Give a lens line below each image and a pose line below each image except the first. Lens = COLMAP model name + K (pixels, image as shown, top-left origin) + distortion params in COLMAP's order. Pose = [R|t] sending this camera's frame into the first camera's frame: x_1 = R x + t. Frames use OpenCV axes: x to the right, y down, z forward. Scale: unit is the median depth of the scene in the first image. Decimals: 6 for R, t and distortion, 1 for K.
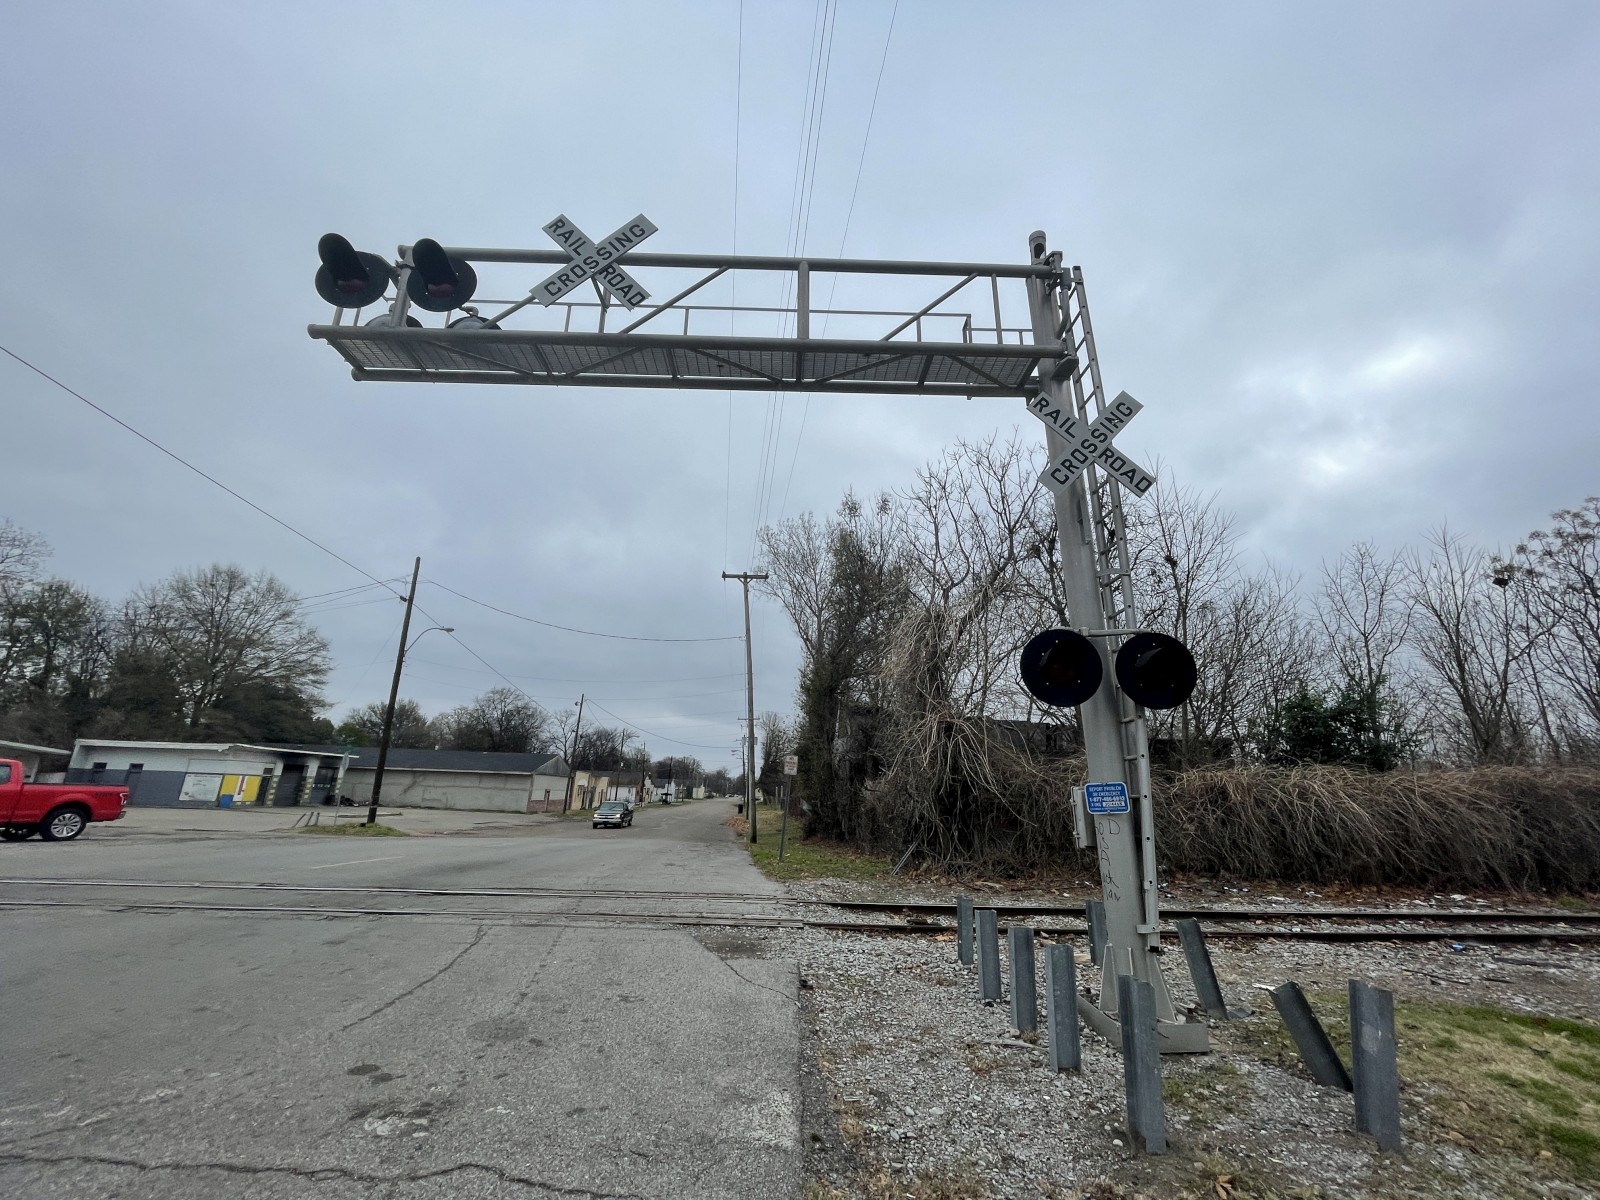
lens RADIAL K [[642.9, 0, 804.5], [0, 642.9, 600.0], [0, 0, 1]] dist [-0.003808, -0.000325]
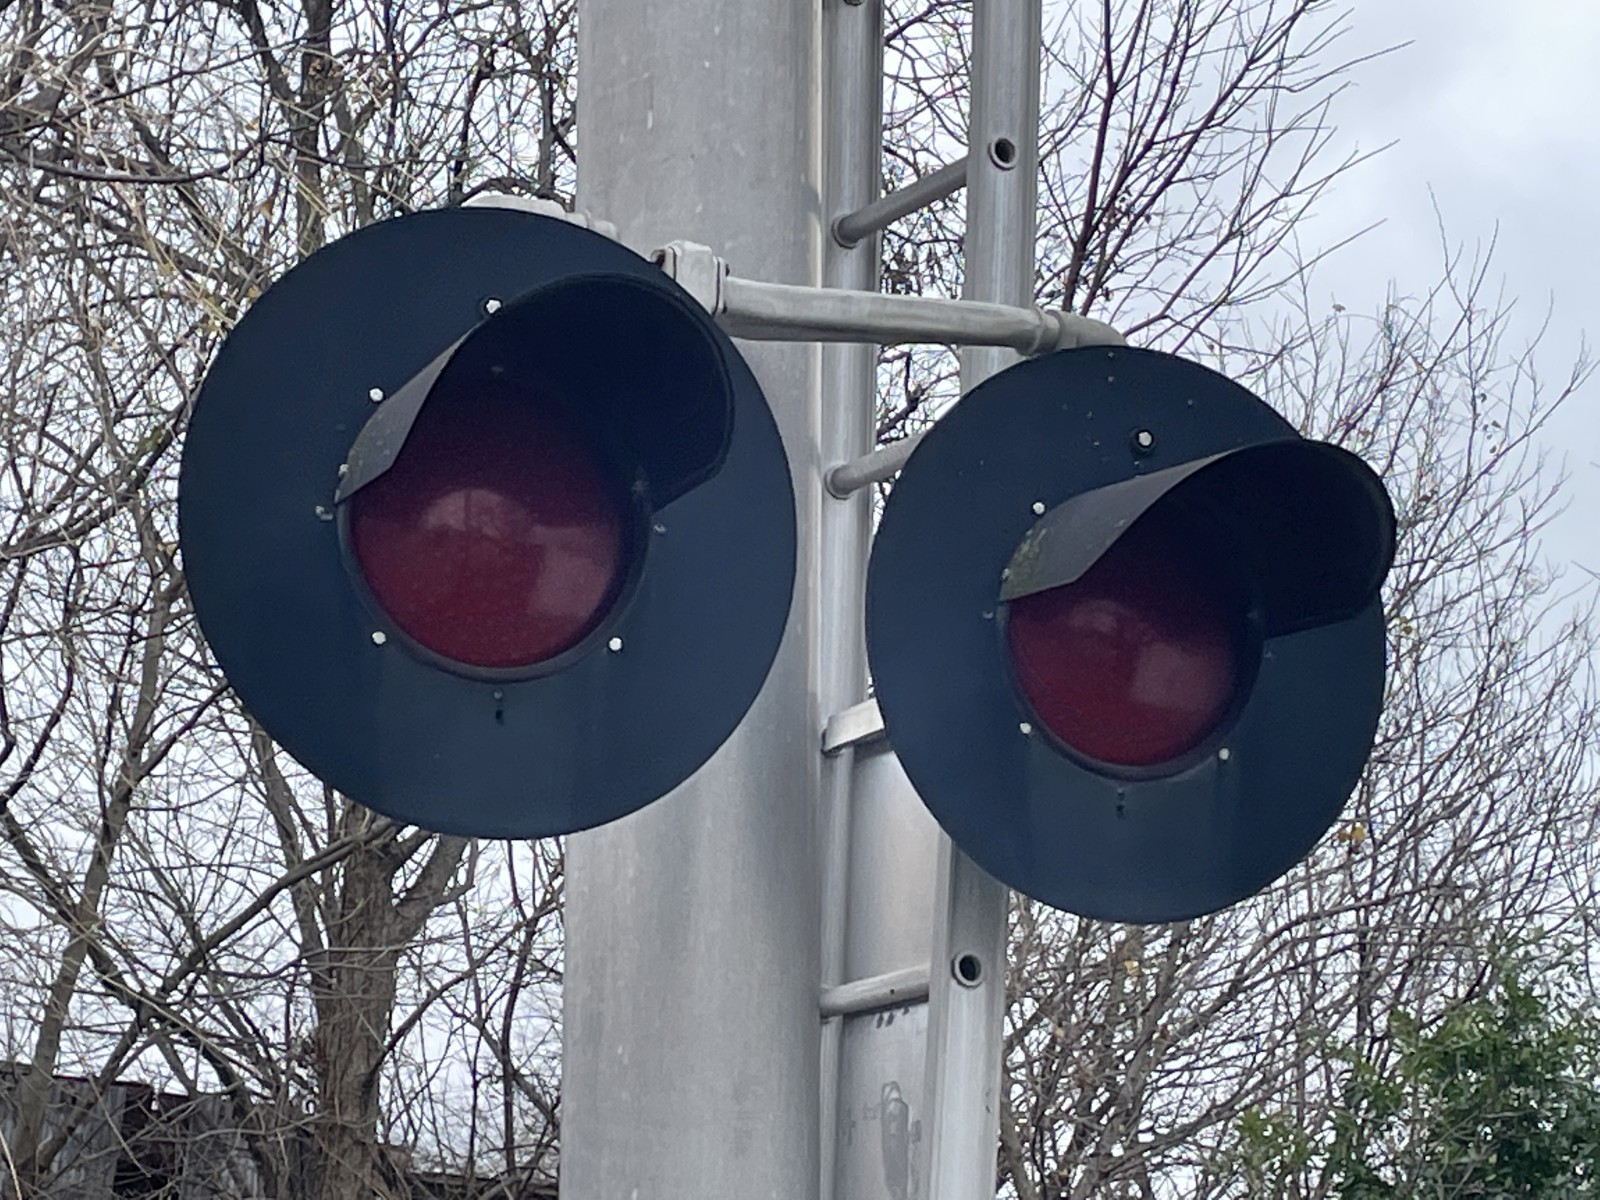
lens RADIAL K [[4268.9, 0, 800.0], [0, 4268.9, 600.0], [0, 0, 1]] dist [-0.714169, -0.124597]
pose [[0.867068, 0.111355, 0.485585, 0.034011], [-0.147029, 0.988482, 0.035856, 0.047847], [-0.475999, -0.102484, 0.873454, 0.154157]]
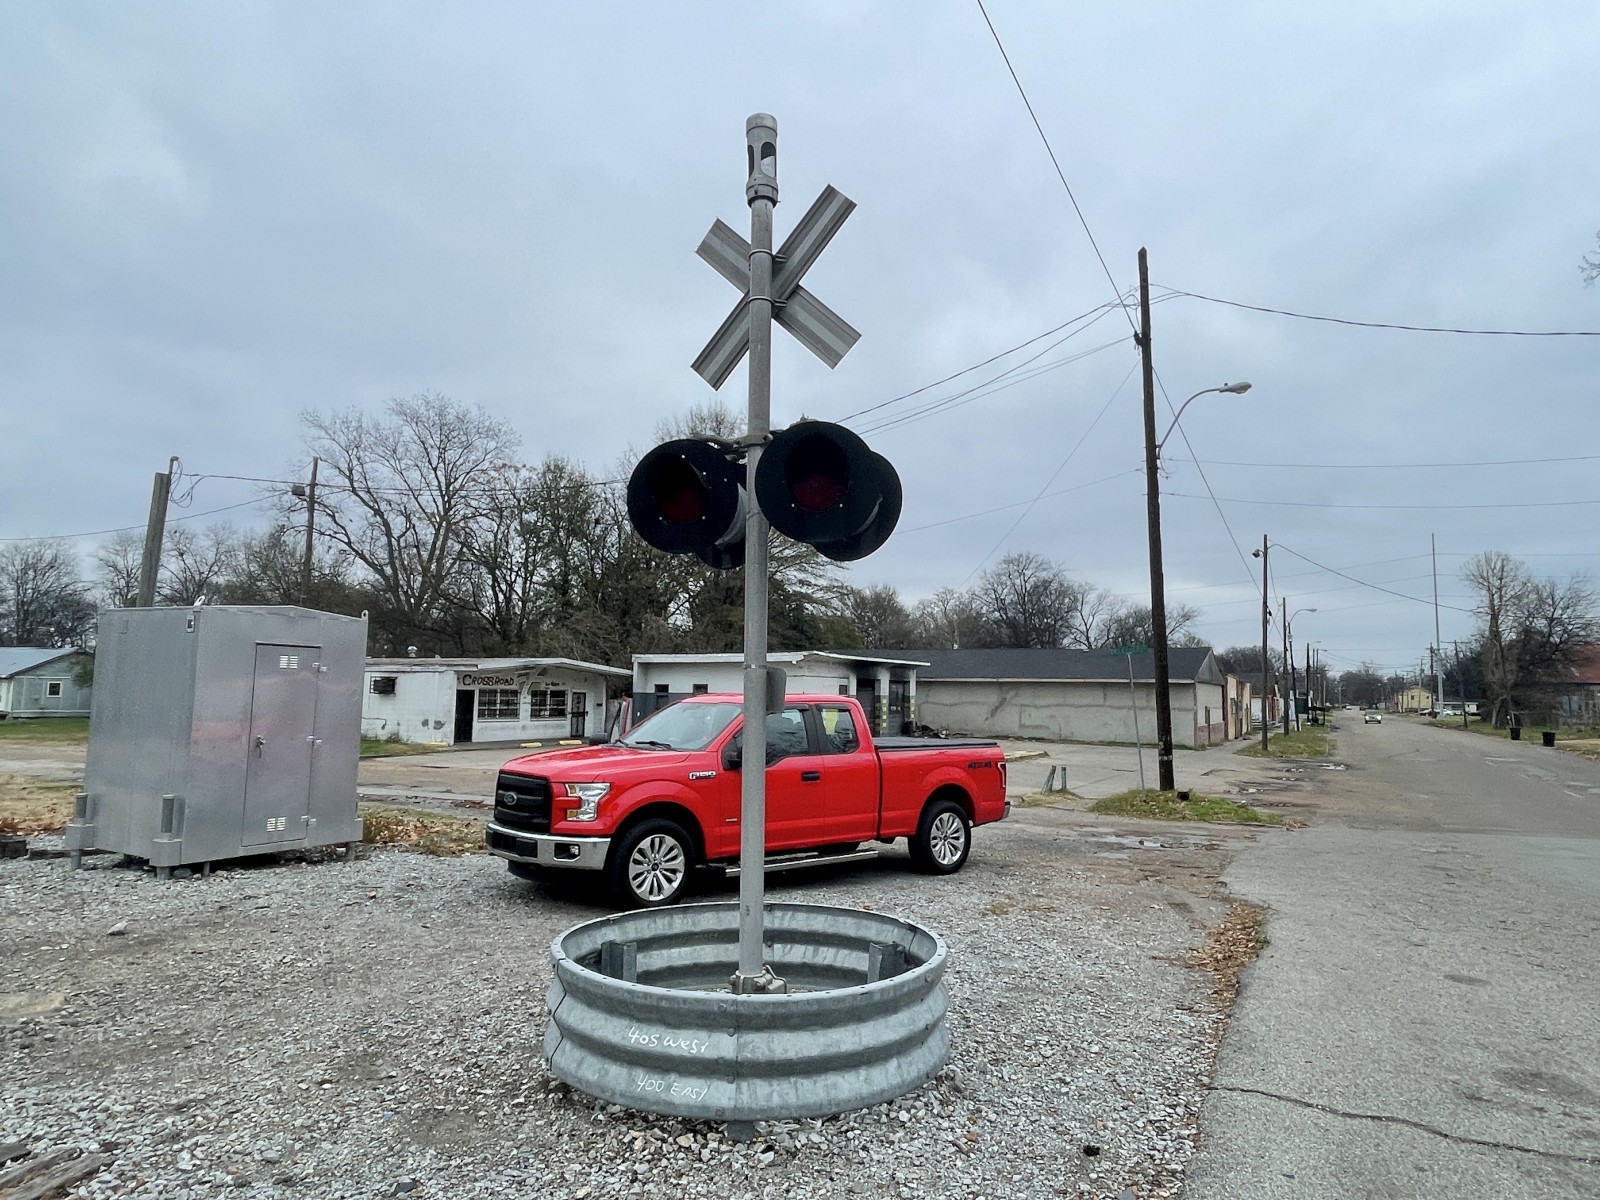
lens RADIAL K [[988.4, 0, 800.0], [0, 988.4, 600.0], [0, 0, 1]] dist [0.002608, 0.002390]
pose [[0.831302, -0.070630, -0.551315, -1.481374], [0.171935, 0.975921, 0.134225, 0.154625], [0.528560, -0.206371, 0.823429, 0.745986]]
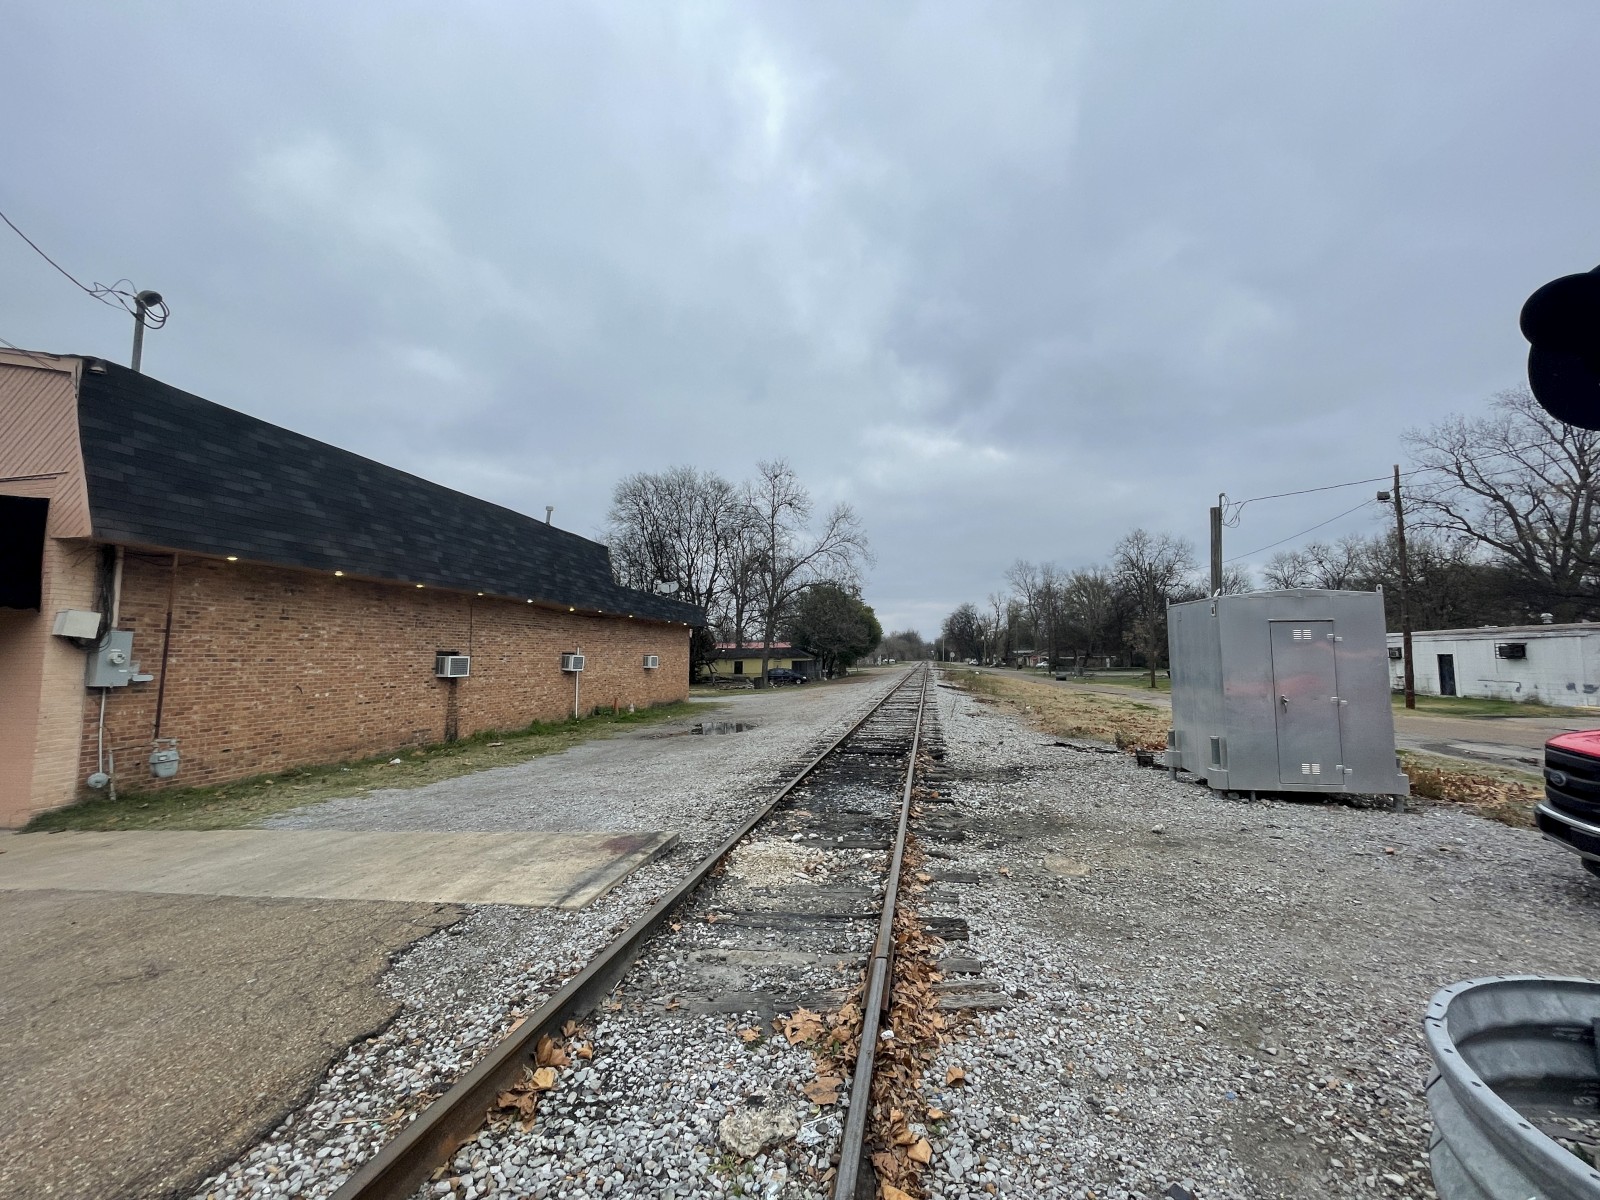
lens RADIAL K [[642.9, 0, 804.5], [0, 642.9, 600.0], [0, 0, 1]] dist [-0.003808, -0.000325]
pose [[-0.271935, -0.117113, -0.955163, -1.553941], [0.280027, 0.939984, -0.194976, 0.207351], [0.920672, -0.320492, -0.222819, 0.922834]]
